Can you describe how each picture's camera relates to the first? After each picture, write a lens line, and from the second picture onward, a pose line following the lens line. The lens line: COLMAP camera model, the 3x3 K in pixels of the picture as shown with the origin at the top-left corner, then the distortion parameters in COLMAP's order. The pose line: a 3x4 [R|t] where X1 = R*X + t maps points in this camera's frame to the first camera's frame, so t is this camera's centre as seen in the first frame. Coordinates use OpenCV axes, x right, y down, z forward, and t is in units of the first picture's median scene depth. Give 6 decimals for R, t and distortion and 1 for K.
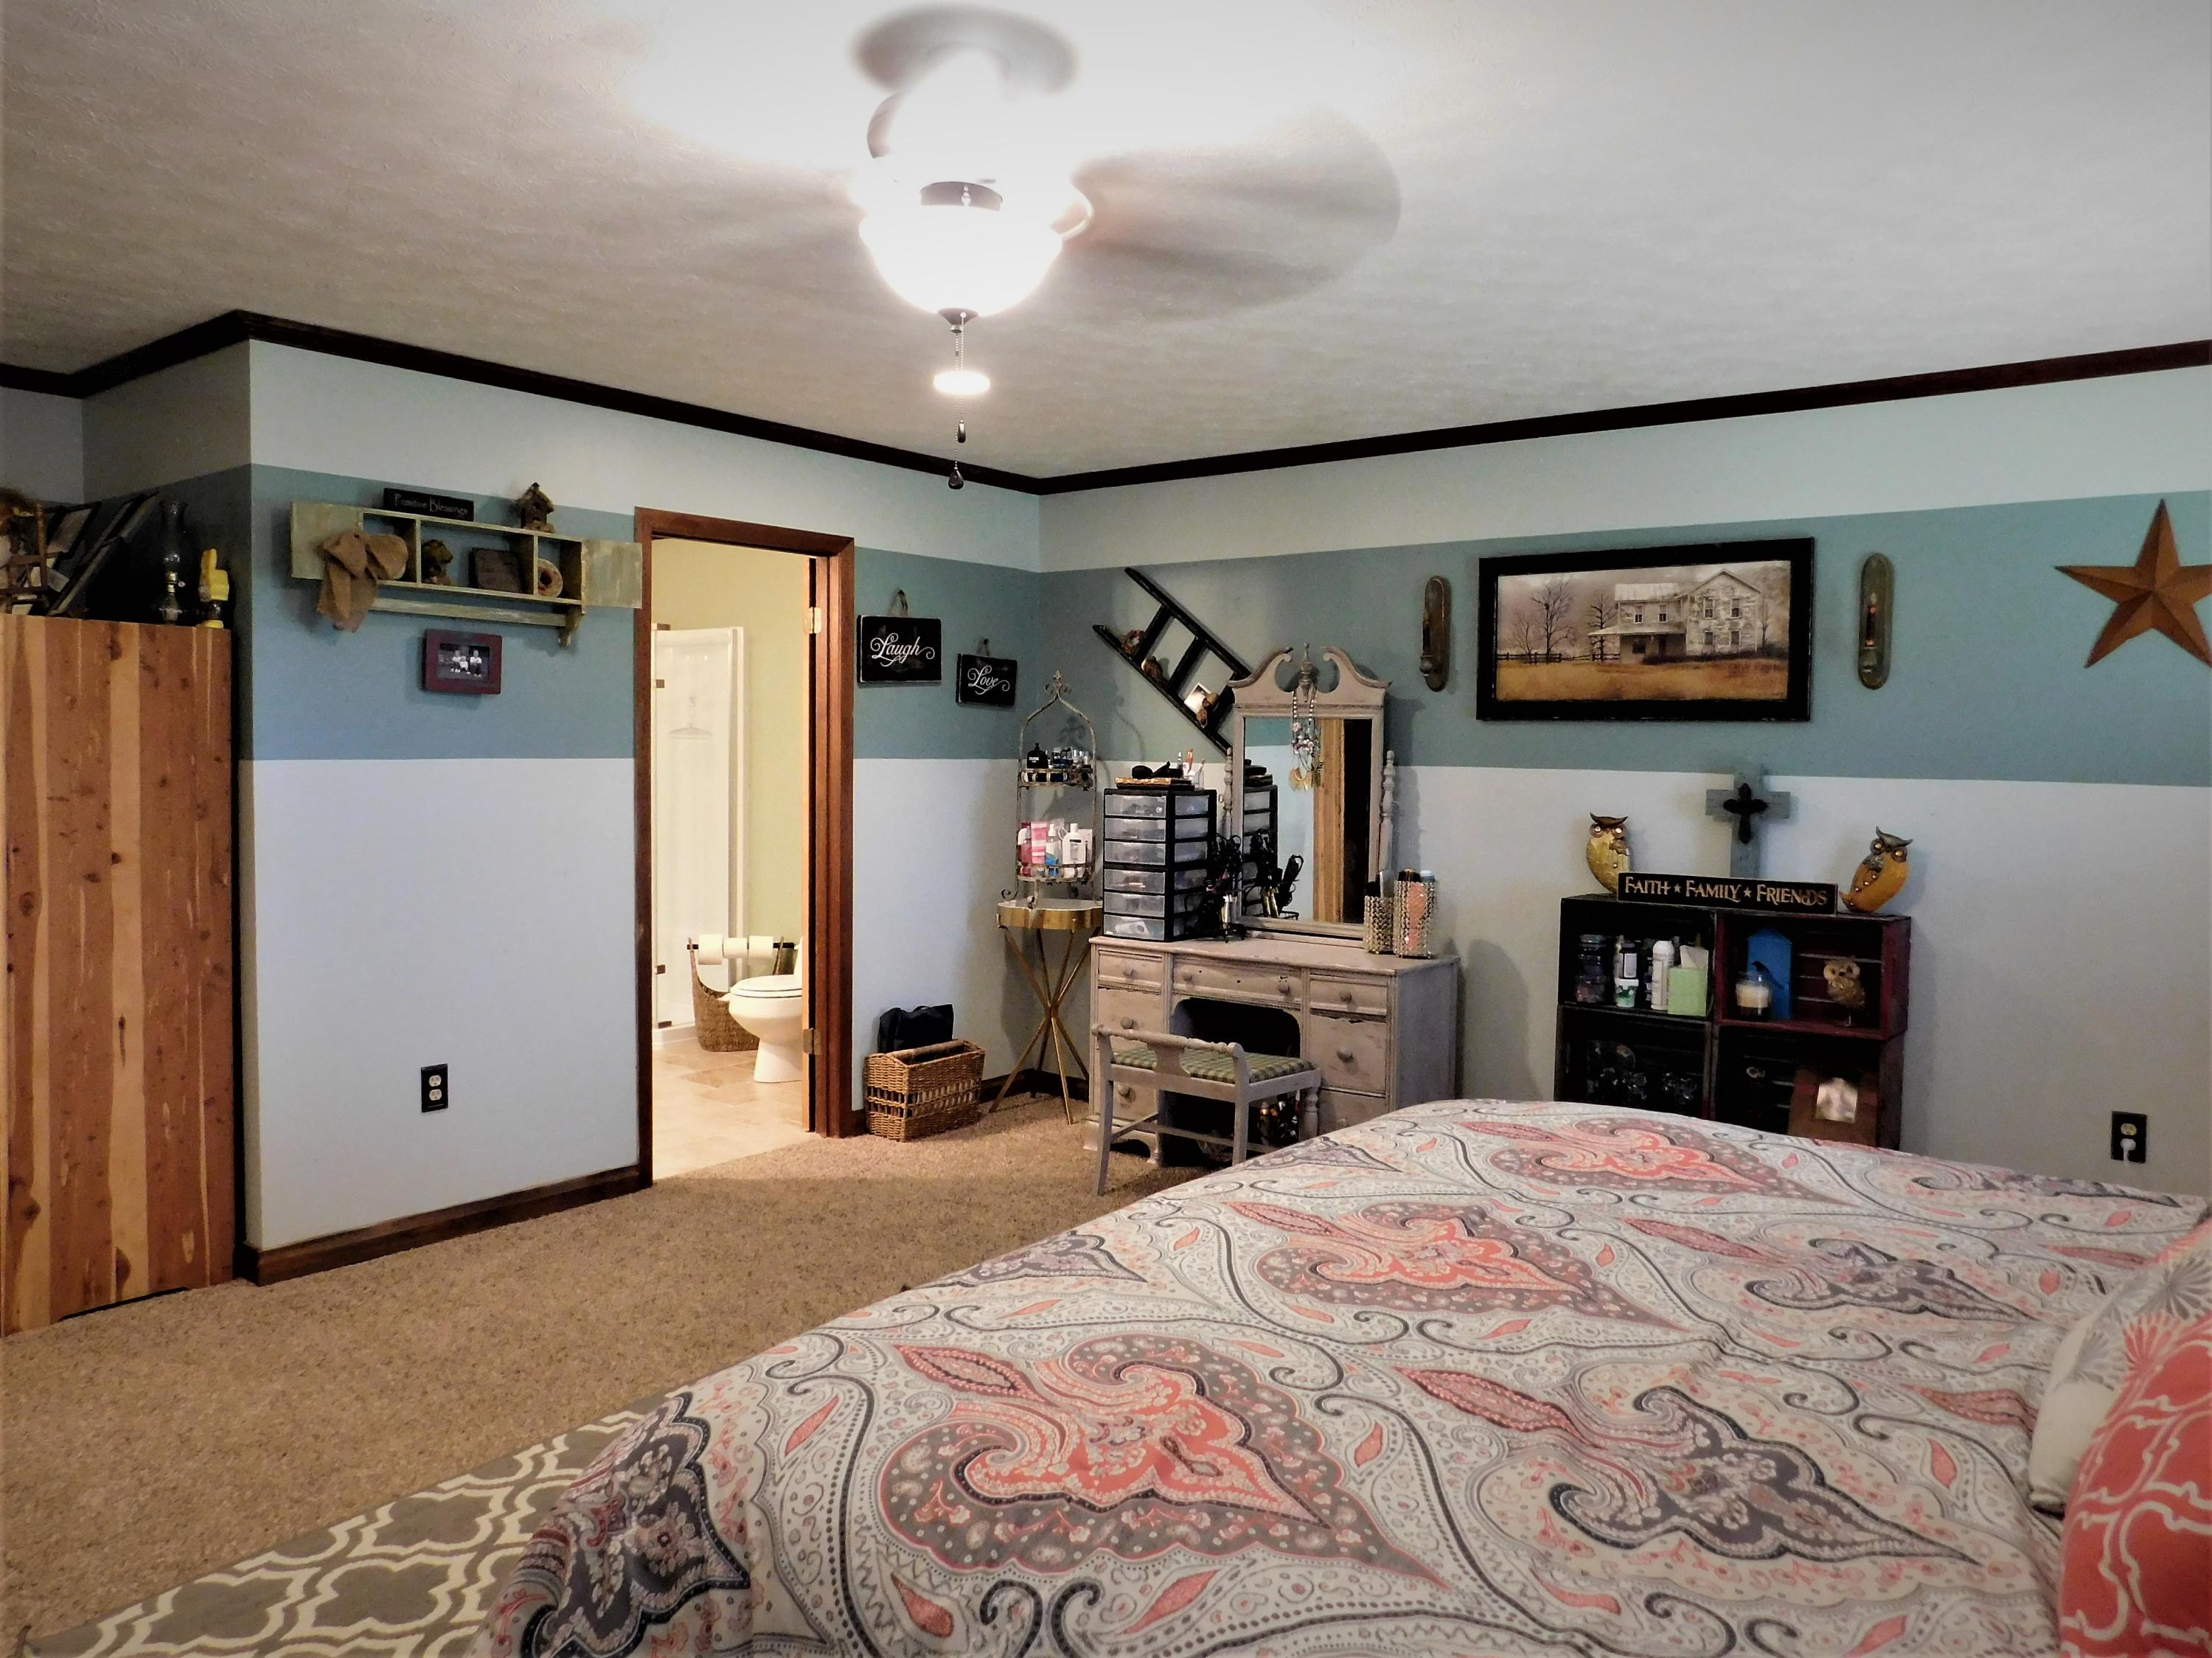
lens RADIAL K [[1481.3, 0, 1106.0], [0, 1481.3, 829.0], [0, 0, 1]] dist [-0.077785, 0.060173]
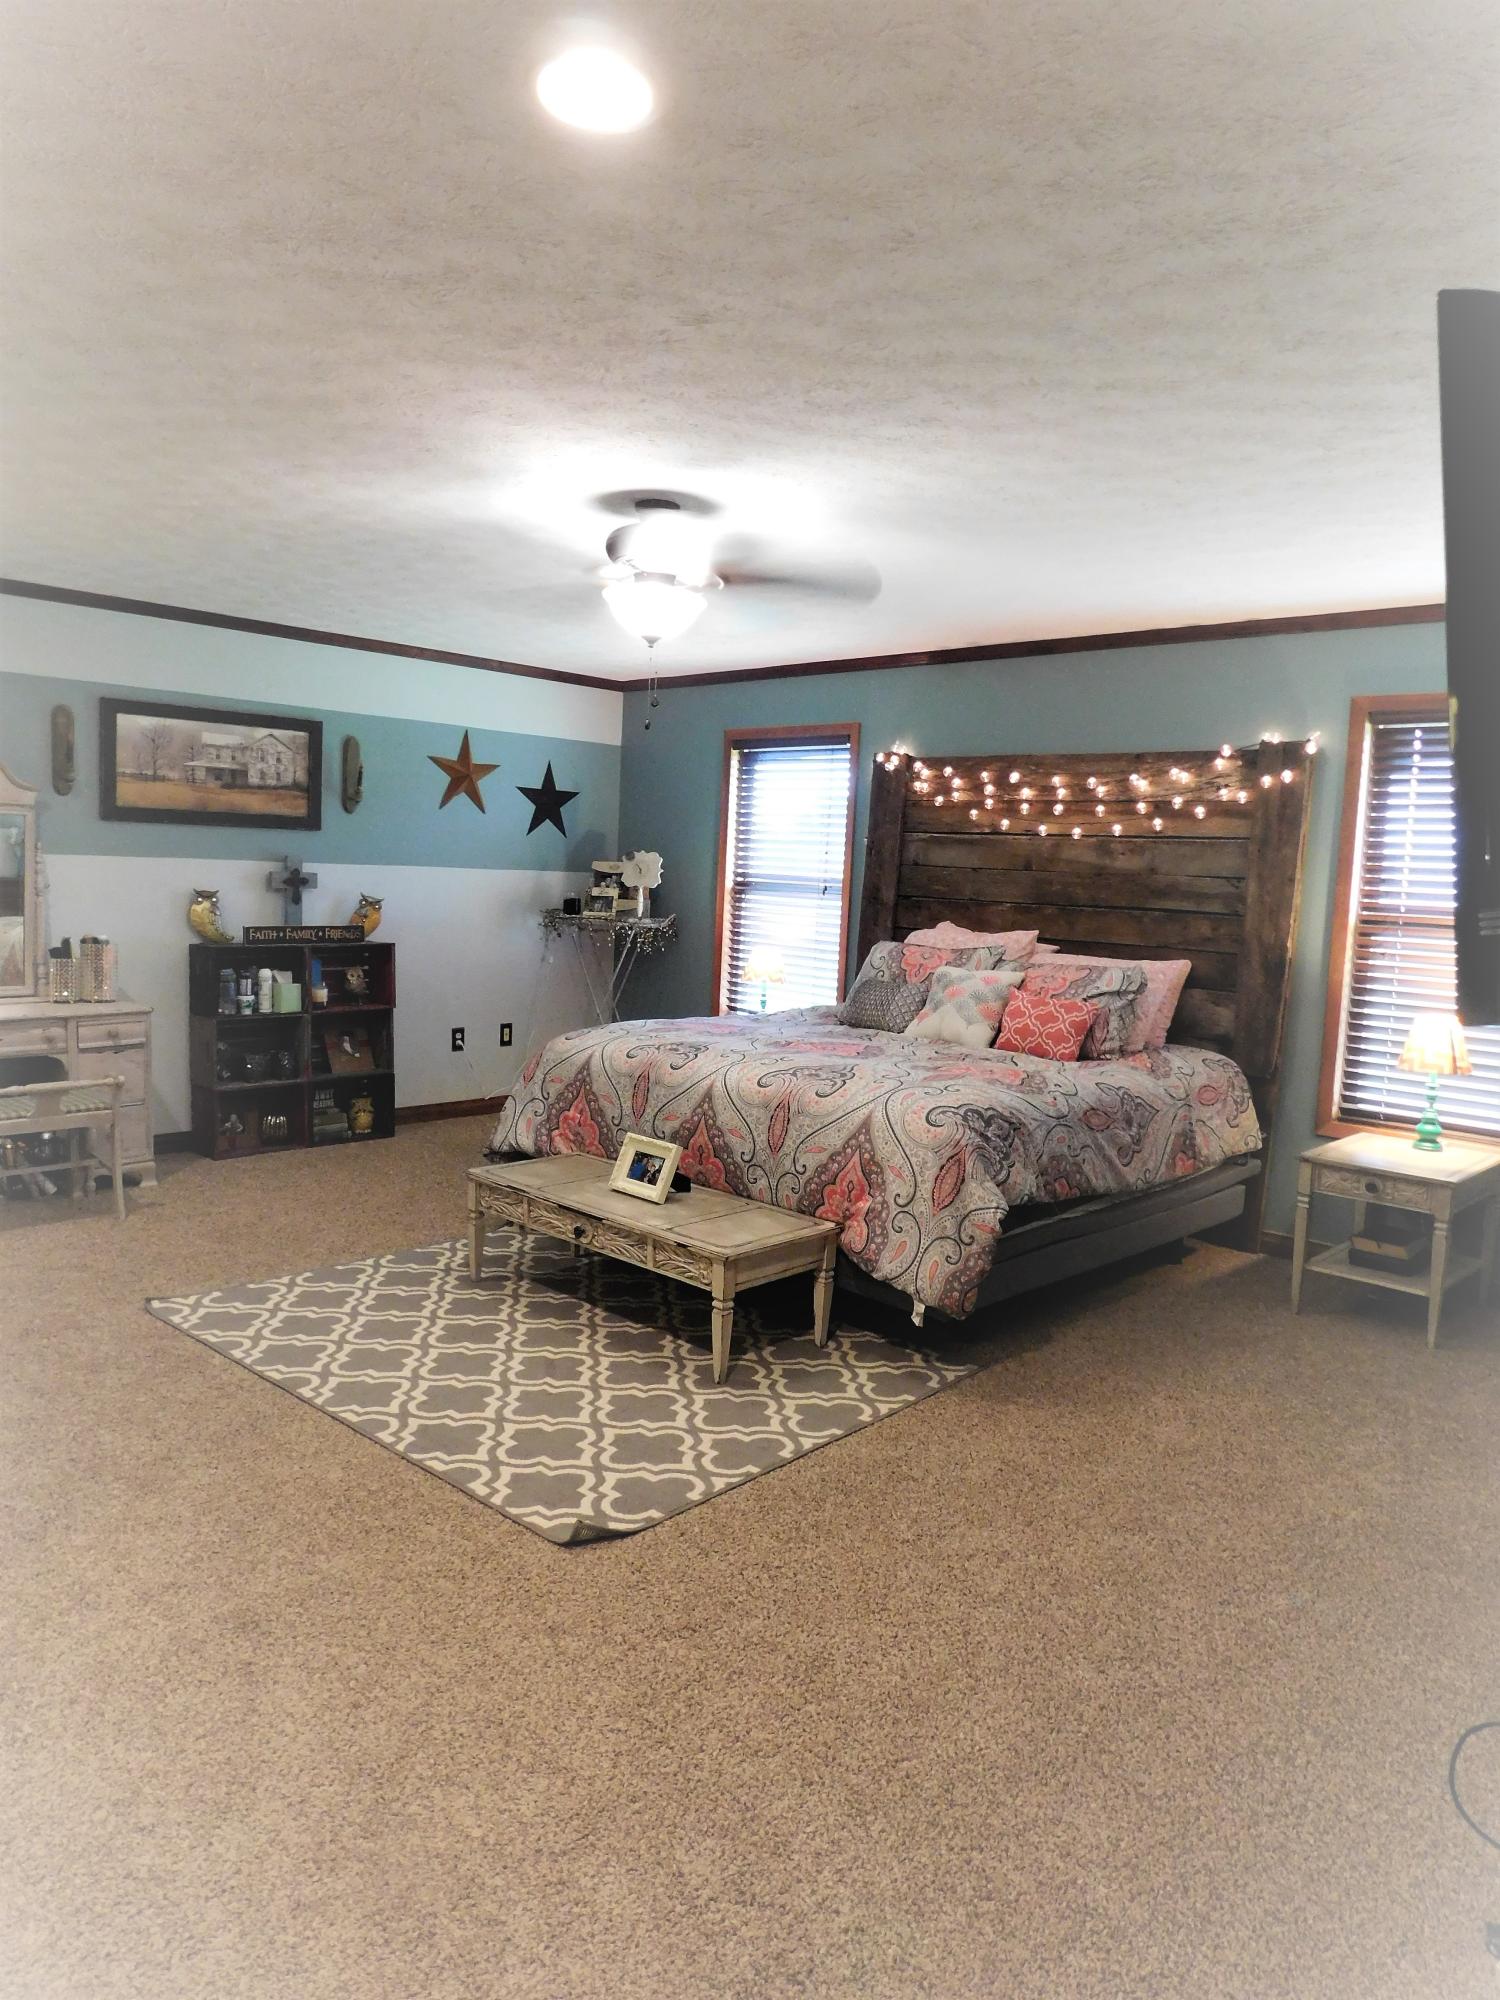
lens RADIAL K [[1339.4, 0, 750.0], [0, 1339.4, 1000.0], [0, 0, 1]] dist [-0.077785, 0.060173]
pose [[0.112366, -0.107774, 0.987805, -0.956504], [0.016861, 0.994164, 0.106550, -0.032674], [-0.993524, 0.004683, 0.113527, 0.316138]]
